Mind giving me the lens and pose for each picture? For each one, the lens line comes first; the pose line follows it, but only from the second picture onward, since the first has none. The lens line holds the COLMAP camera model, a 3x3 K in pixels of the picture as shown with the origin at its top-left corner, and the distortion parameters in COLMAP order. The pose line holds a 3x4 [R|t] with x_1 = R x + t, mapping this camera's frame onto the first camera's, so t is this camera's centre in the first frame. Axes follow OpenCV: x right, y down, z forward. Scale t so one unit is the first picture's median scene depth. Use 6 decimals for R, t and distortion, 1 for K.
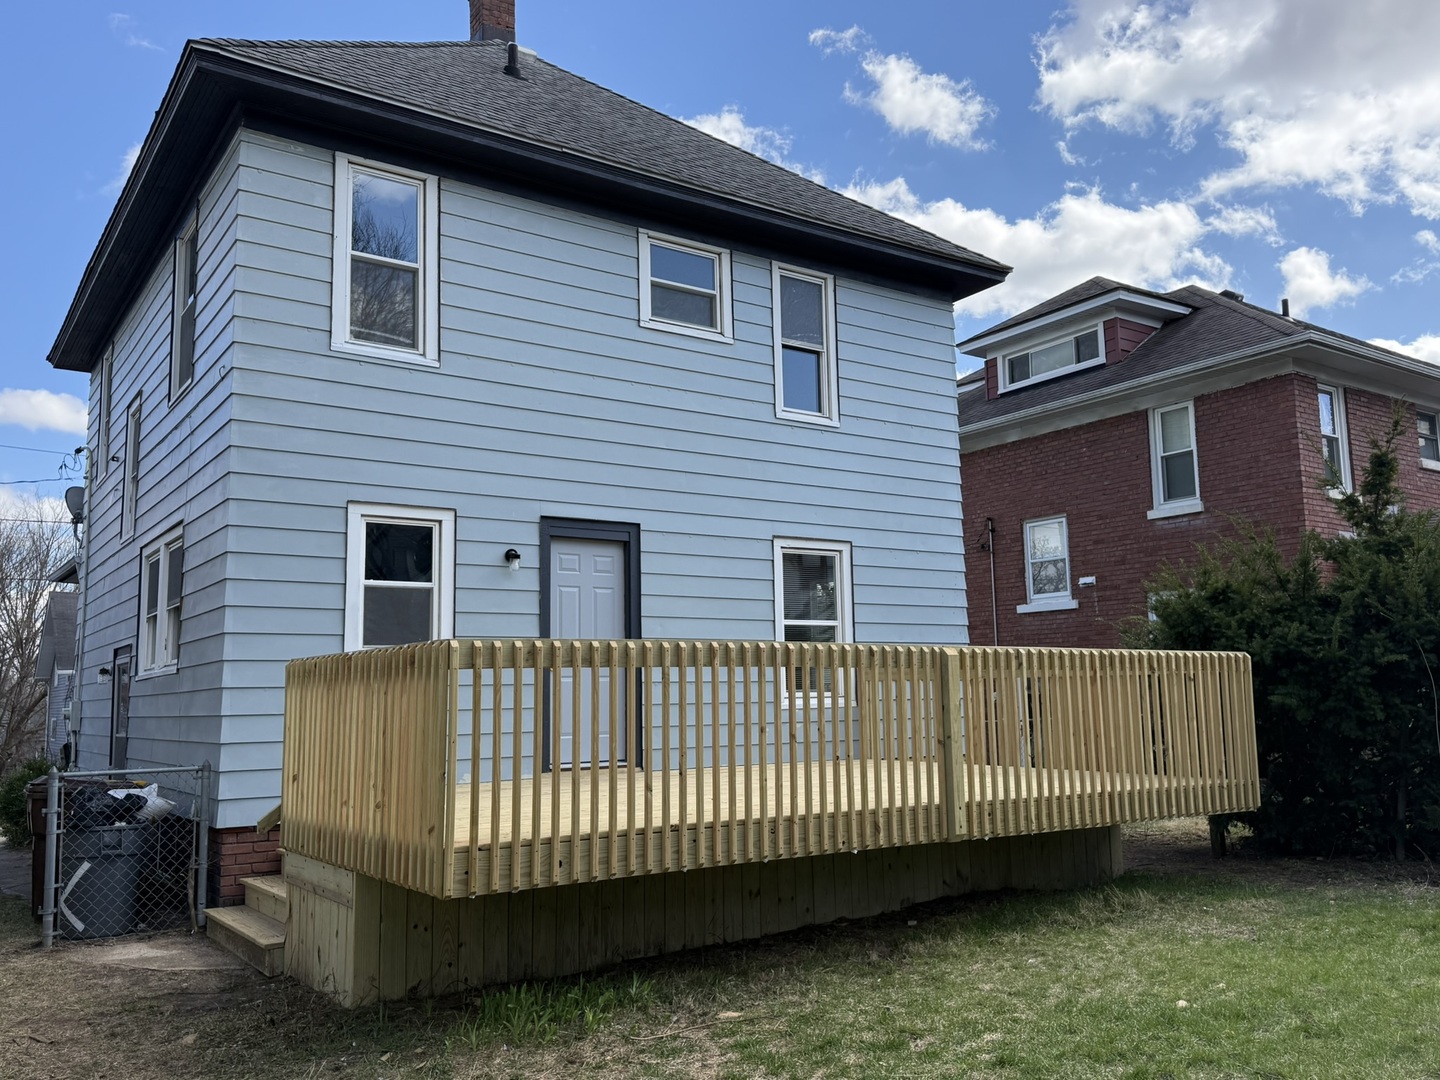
lens RADIAL K [[1197.5, 0, 720.0], [0, 1197.5, 540.0], [0, 0, 1]] dist [0.090029, -0.000648]
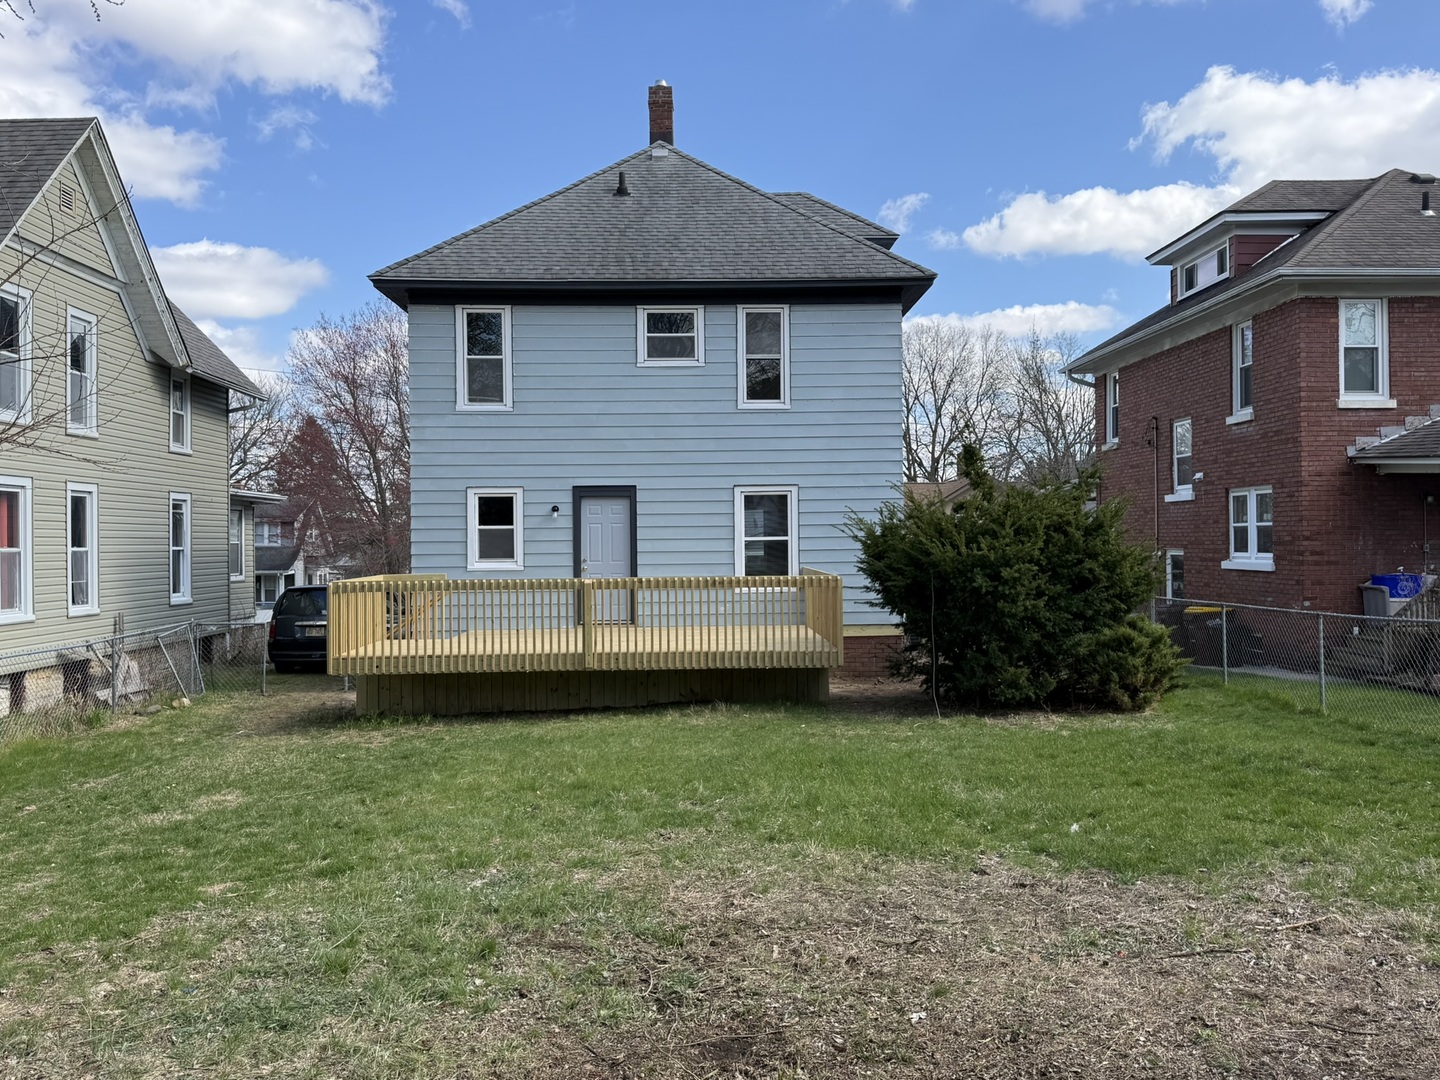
lens RADIAL K [[1197.5, 0, 720.0], [0, 1197.5, 540.0], [0, 0, 1]] dist [0.090029, -0.000648]
pose [[0.837103, 0.010822, -0.546938, 0.978131], [0.068290, 0.989916, 0.124107, -0.141924], [0.542766, -0.141241, 0.827923, -0.371396]]
